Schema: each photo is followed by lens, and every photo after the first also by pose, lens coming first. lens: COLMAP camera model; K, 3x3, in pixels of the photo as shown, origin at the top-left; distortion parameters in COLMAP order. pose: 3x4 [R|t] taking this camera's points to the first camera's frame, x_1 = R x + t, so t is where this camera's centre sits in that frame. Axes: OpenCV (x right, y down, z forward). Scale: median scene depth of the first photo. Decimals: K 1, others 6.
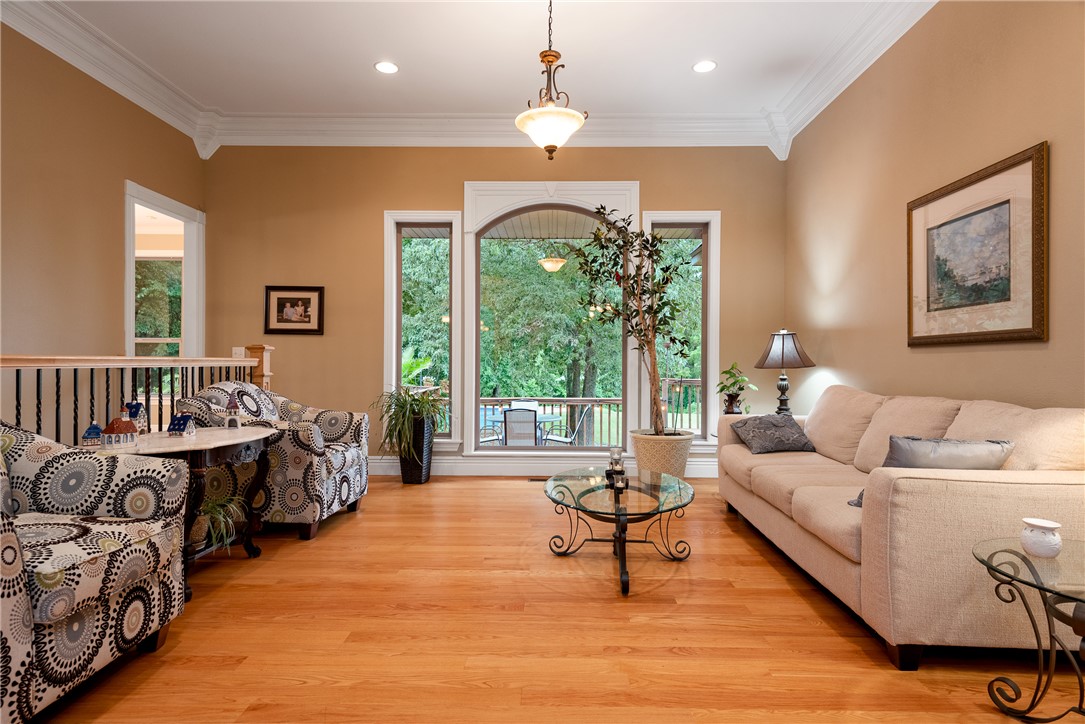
lens RADIAL K [[571.3, 0, 535.3], [0, 571.3, 361.6], [0, 0, 1]] dist [0.017836, 0.000098]
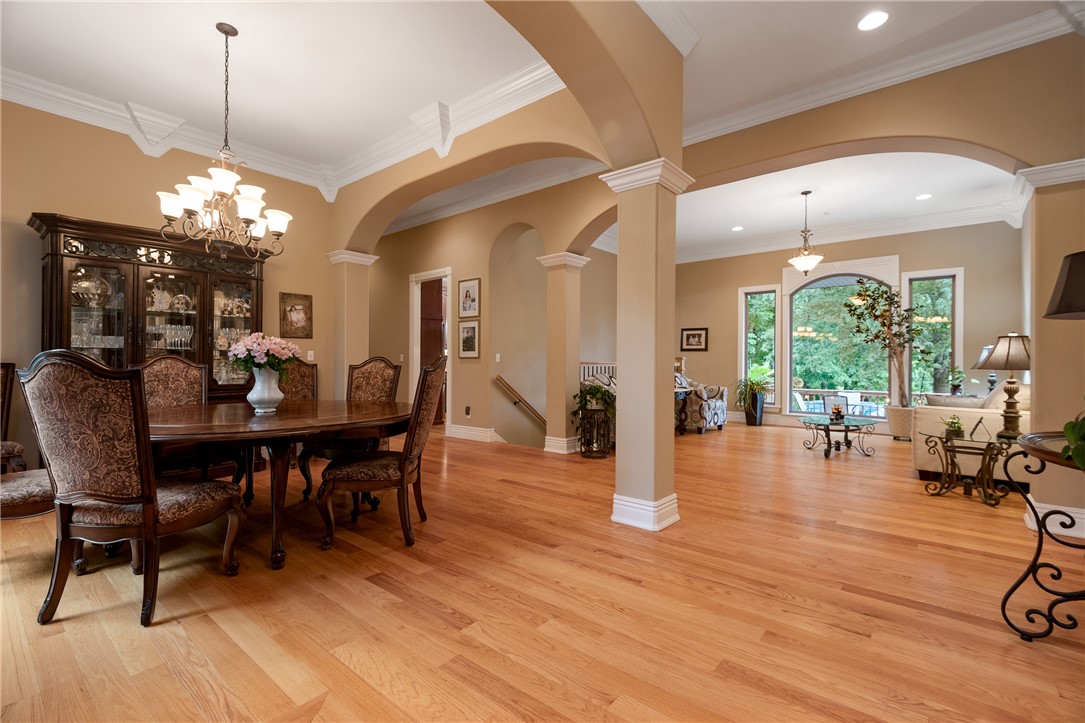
lens RADIAL K [[493.7, 0, 541.5], [0, 493.7, 360.5], [0, 0, 1]] dist [0.018896, -0.000742]
pose [[0.775076, -0.001078, -0.631867, 0.316827], [-0.003500, 0.999976, -0.006000, -0.000331], [0.631858, 0.006862, 0.775054, -0.823335]]
